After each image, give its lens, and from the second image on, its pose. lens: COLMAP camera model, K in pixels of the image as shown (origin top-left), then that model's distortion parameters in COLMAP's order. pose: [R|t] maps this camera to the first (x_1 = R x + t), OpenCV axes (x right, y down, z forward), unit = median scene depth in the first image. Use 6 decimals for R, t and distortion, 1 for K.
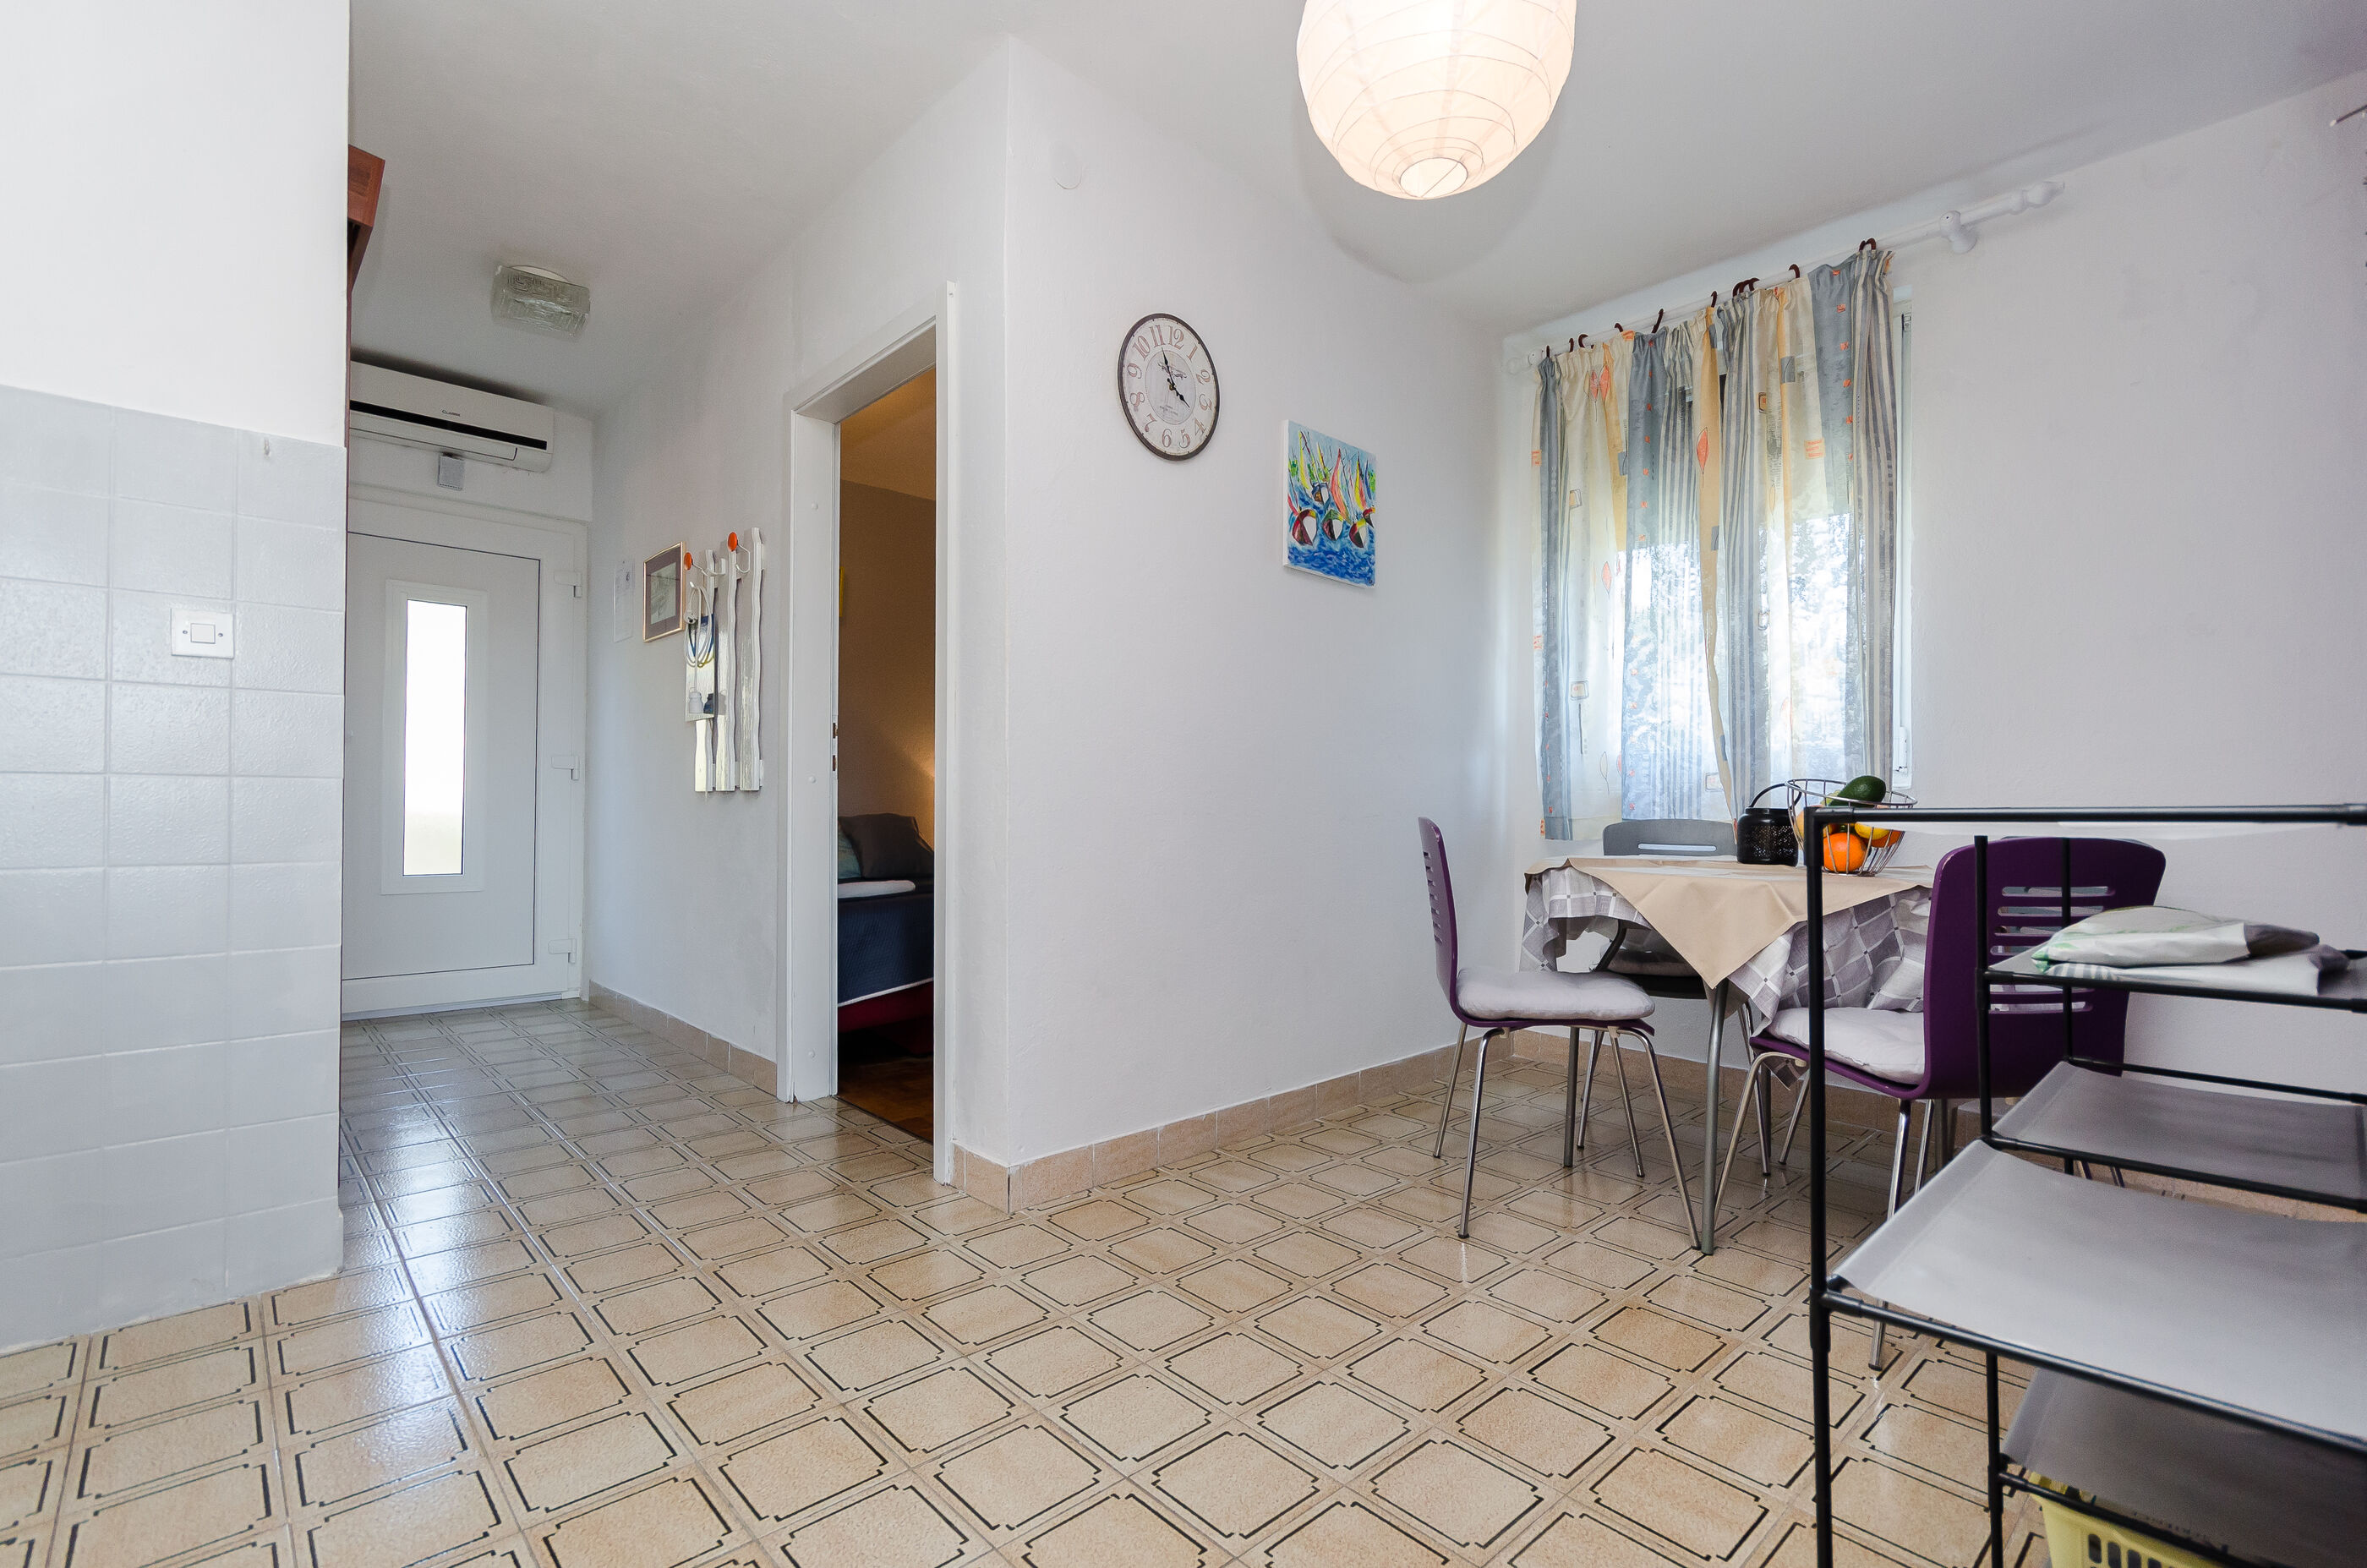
lens RADIAL K [[1063.8, 0, 1178.8], [0, 1063.8, 795.9], [0, 0, 1]] dist [0.000602, 0.000037]
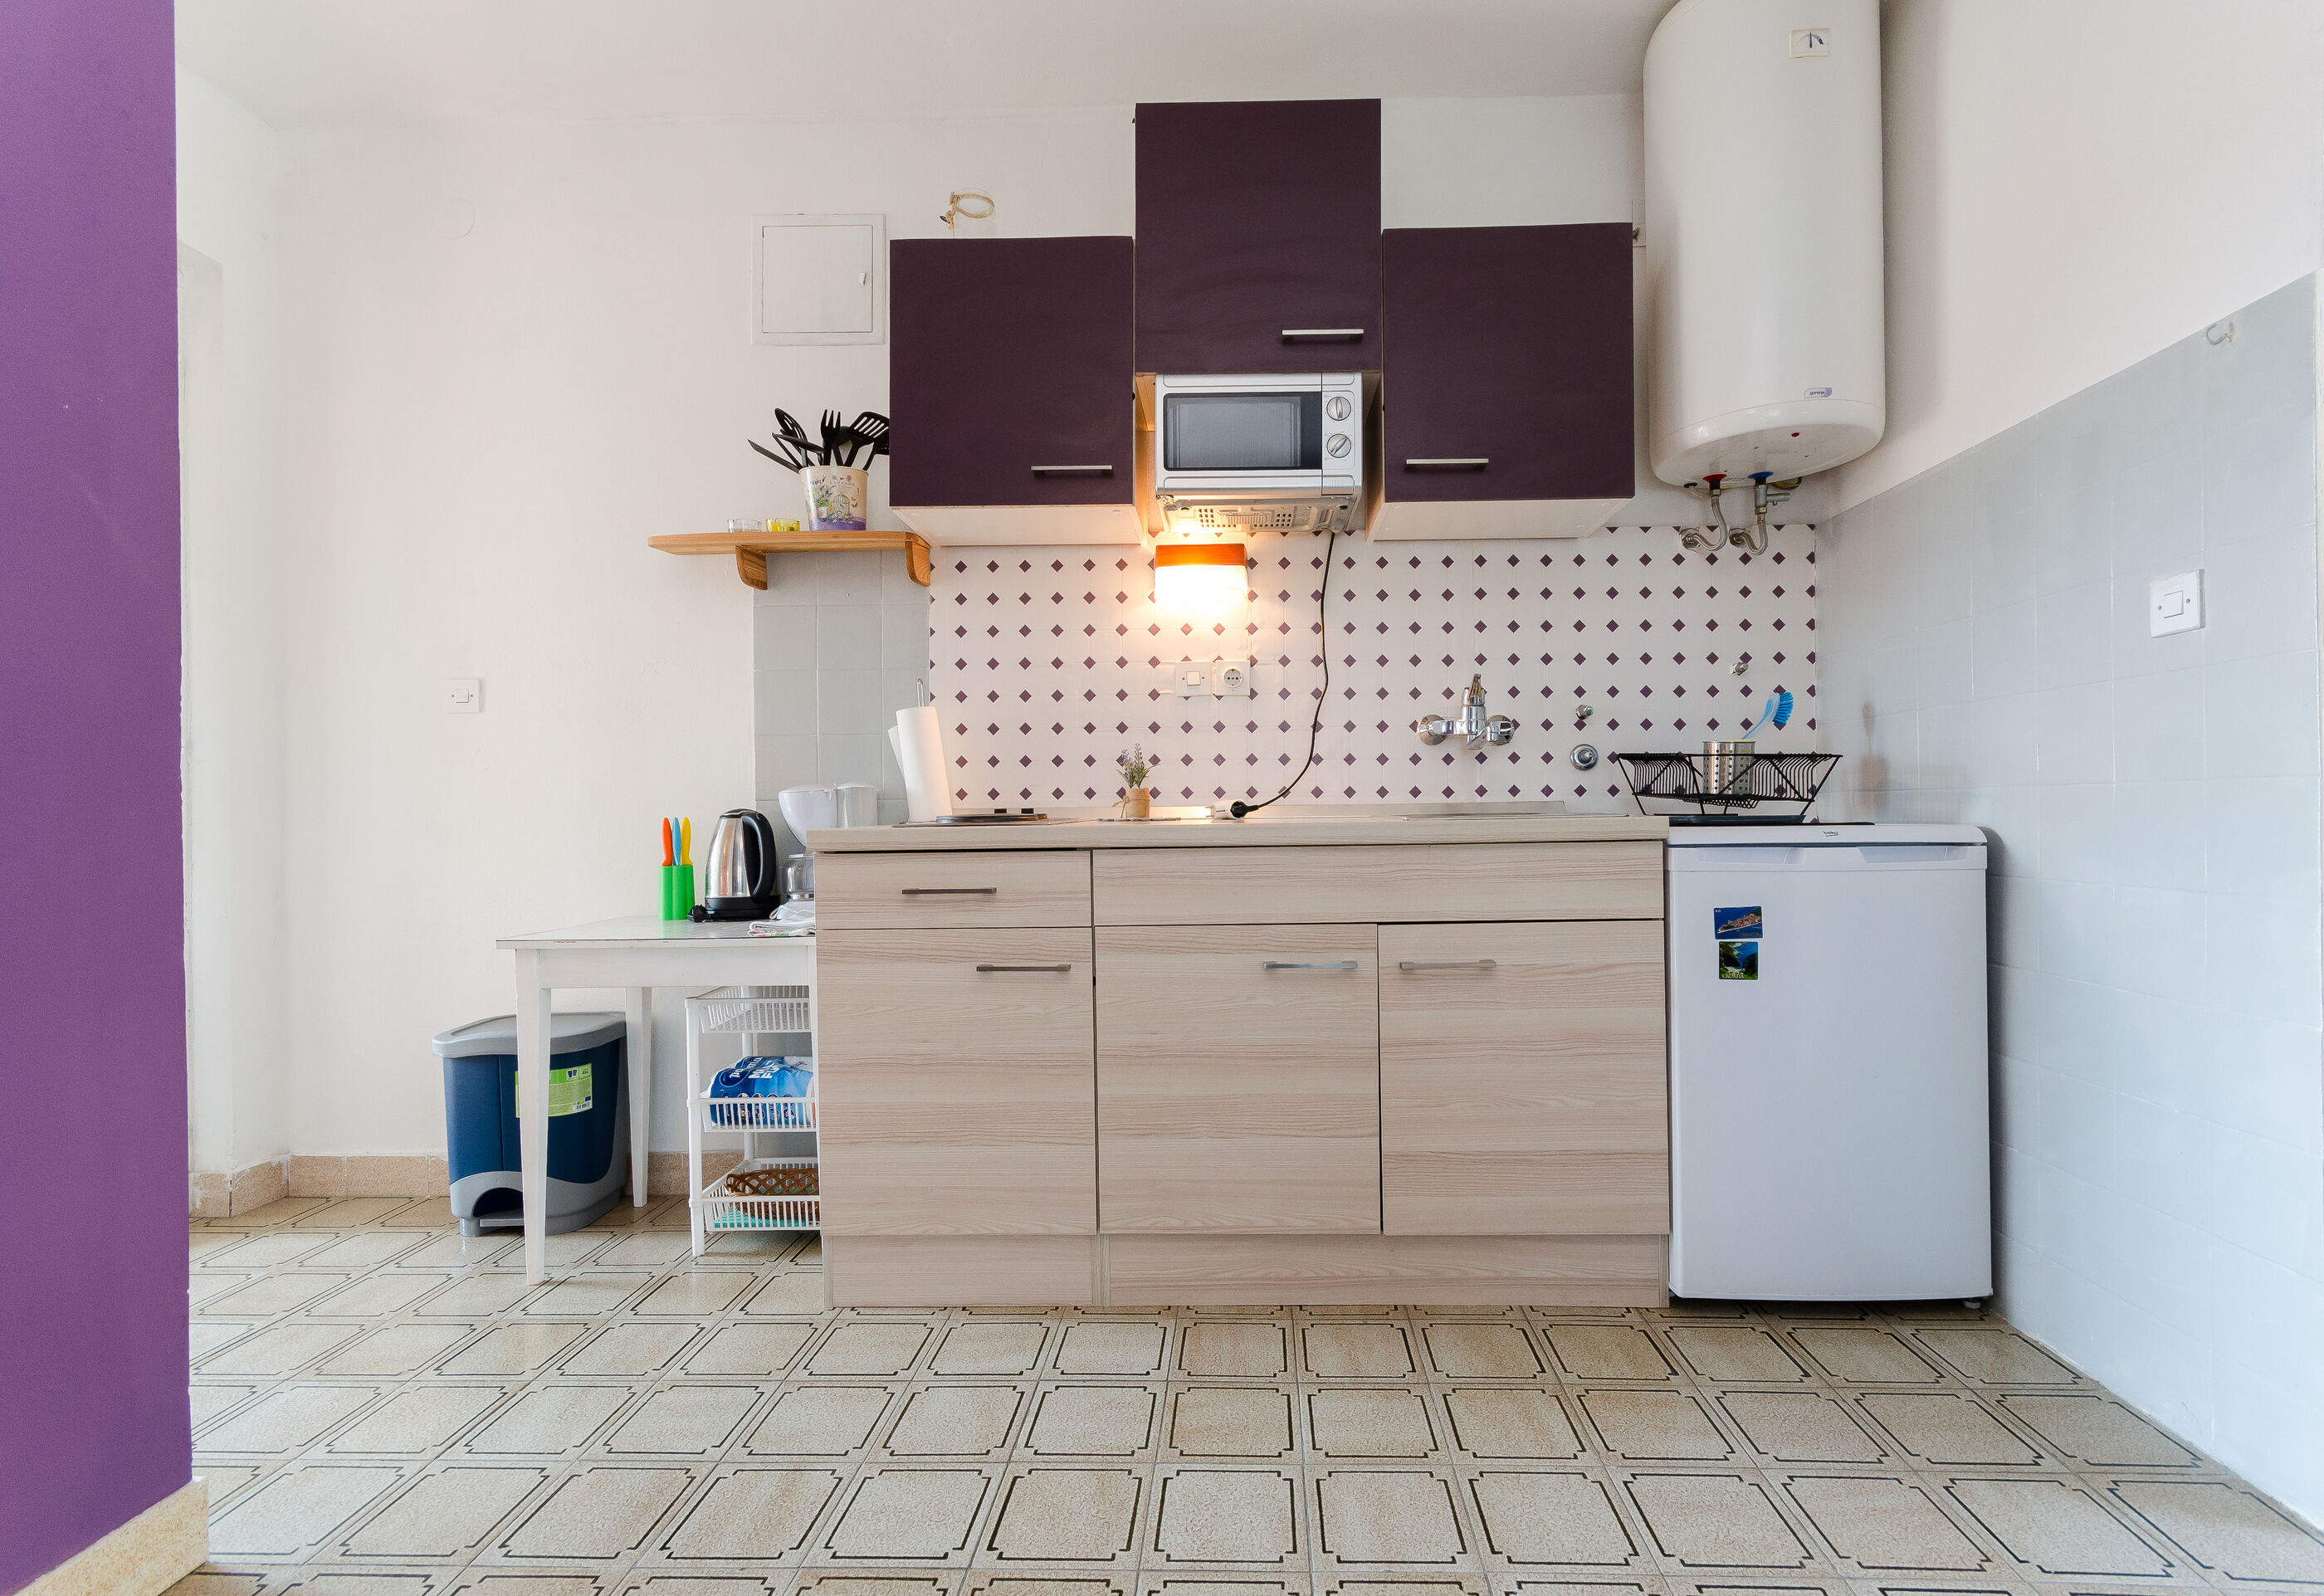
lens RADIAL K [[962.0, 0, 1165.0], [0, 962.0, 815.6], [0, 0, 1]] dist [0.001663, 0.000395]
pose [[-0.695746, 0.000036, -0.718288, 0.093263], [0.010961, 0.999884, -0.010568, 0.004438], [0.718204, -0.015226, -0.695666, 0.624032]]
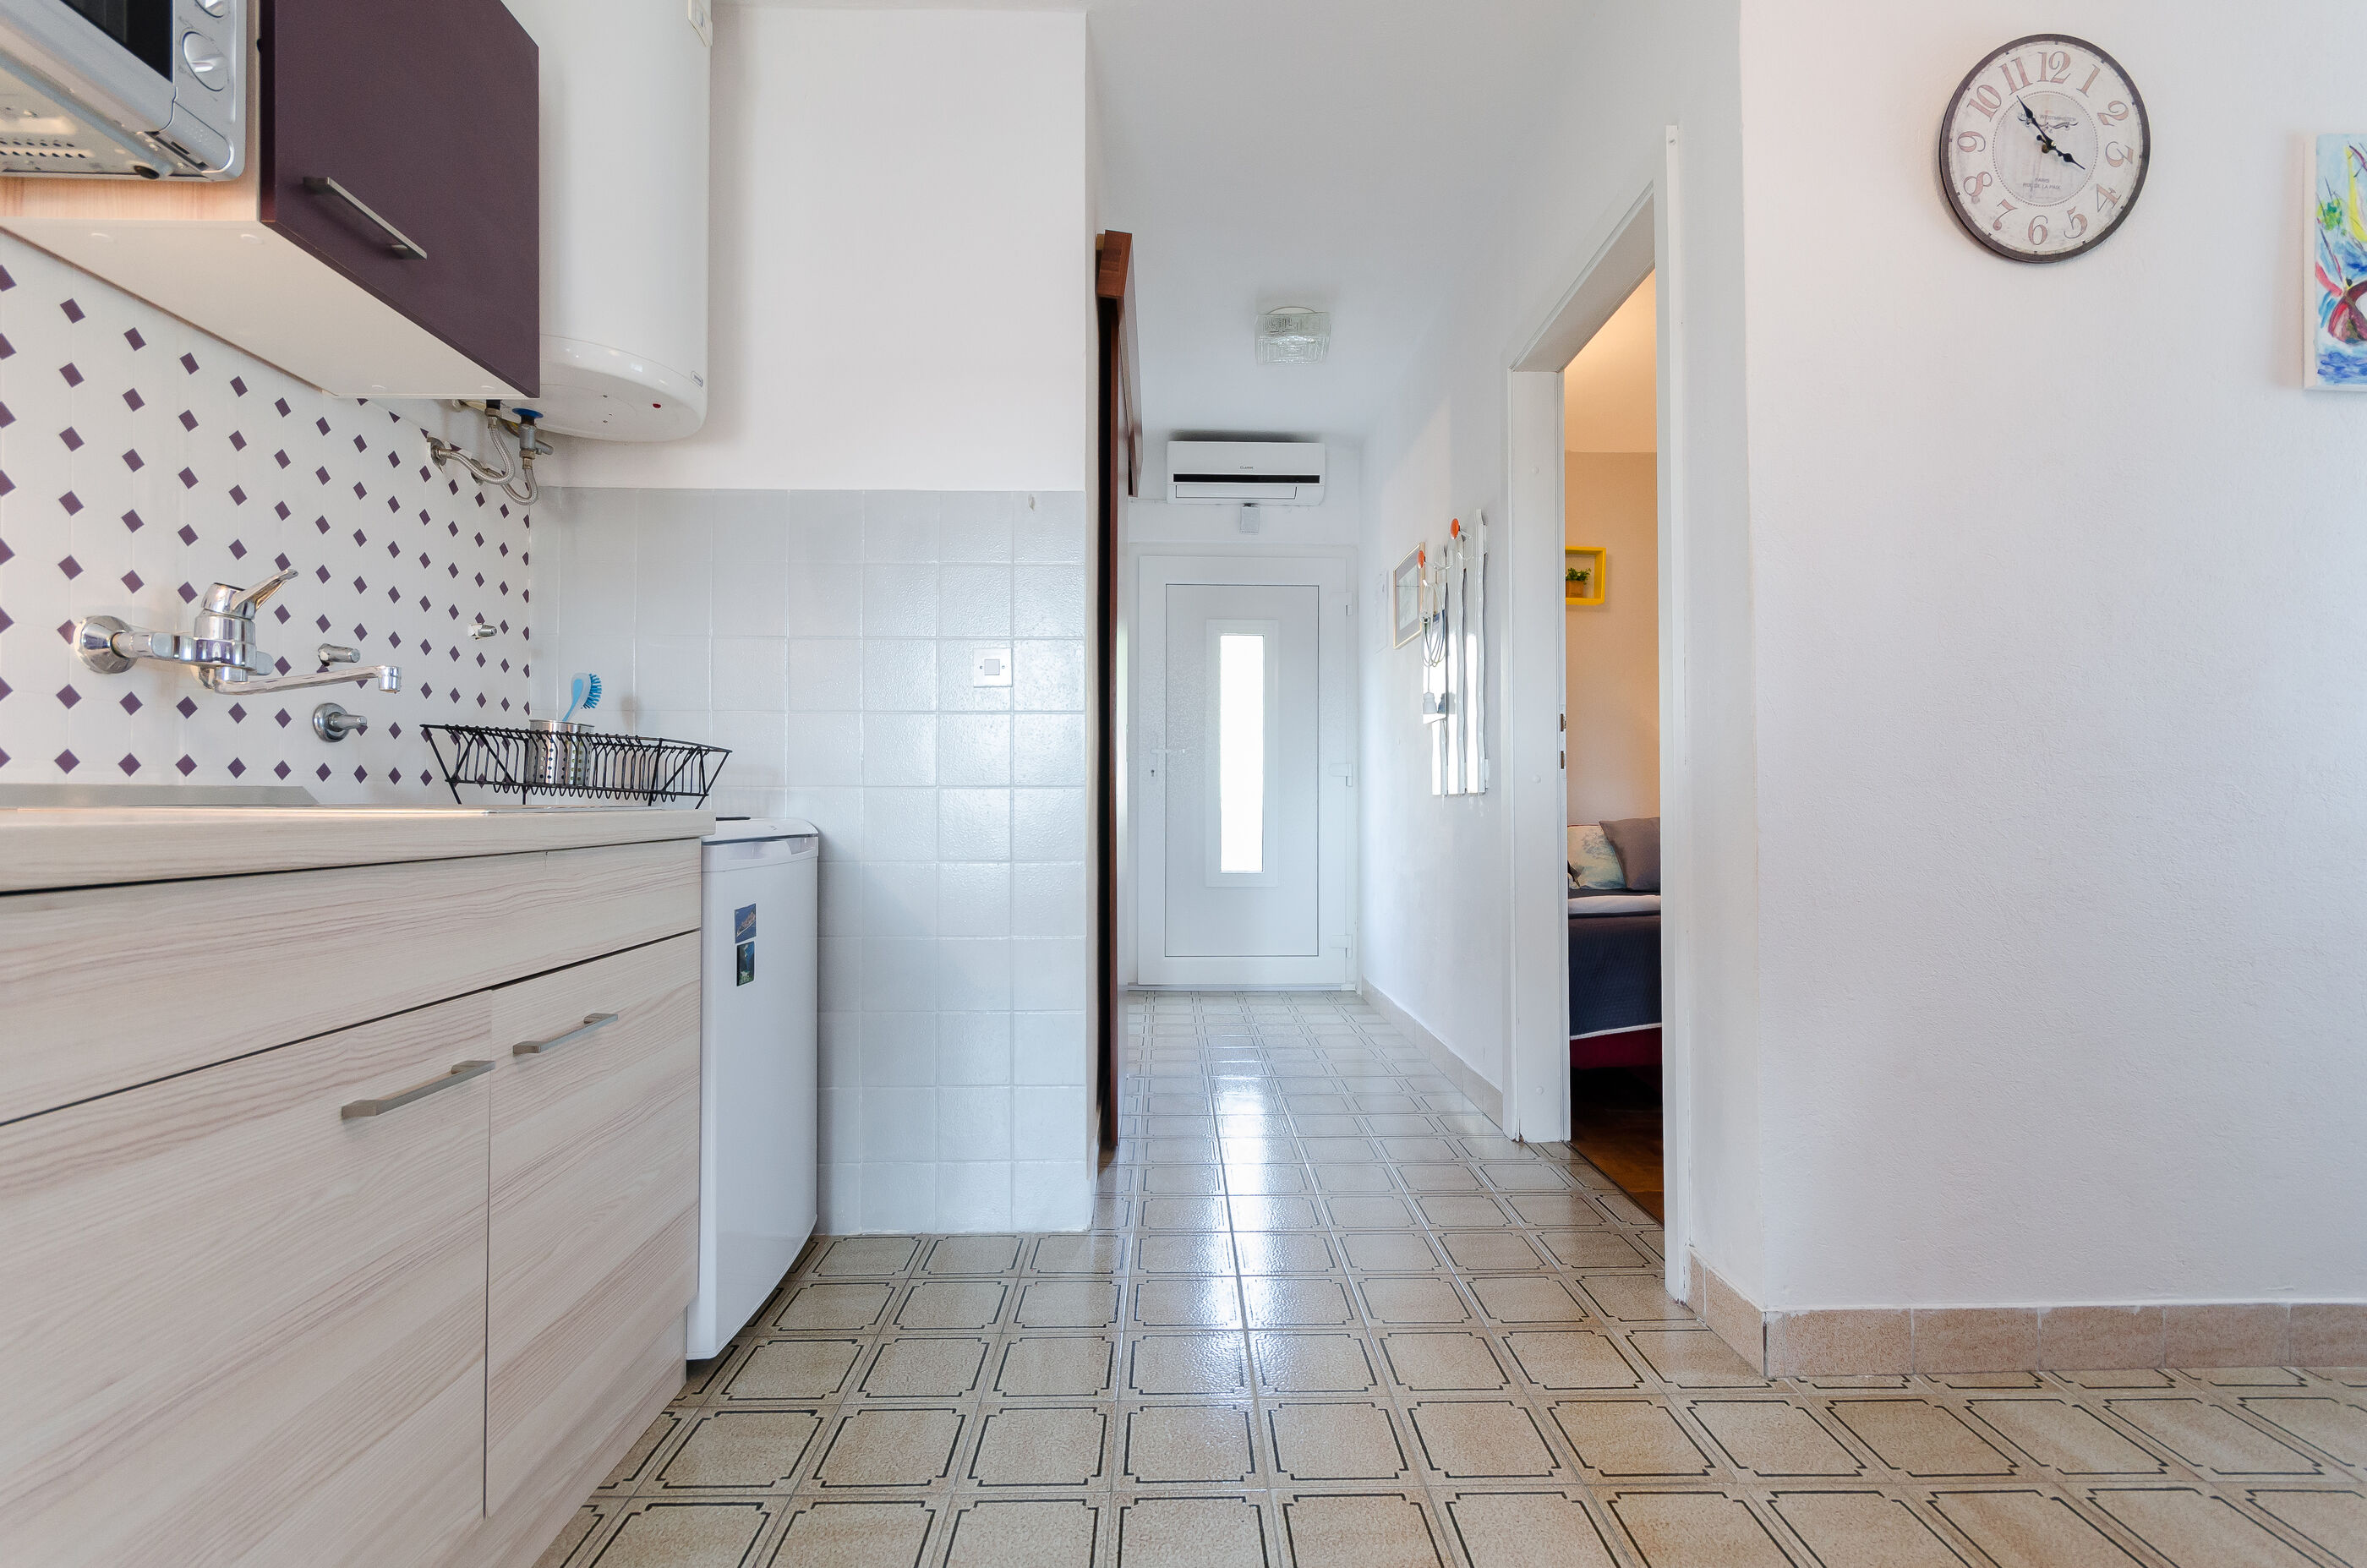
lens RADIAL K [[1049.6, 0, 1188.3], [0, 1049.6, 796.9], [0, 0, 1]] dist [0.002167, -0.000478]
pose [[0.751144, -0.013379, -0.660003, 0.015849], [0.011672, 0.999907, -0.006985, 0.002269], [0.660035, -0.002457, 0.751231, 0.169370]]
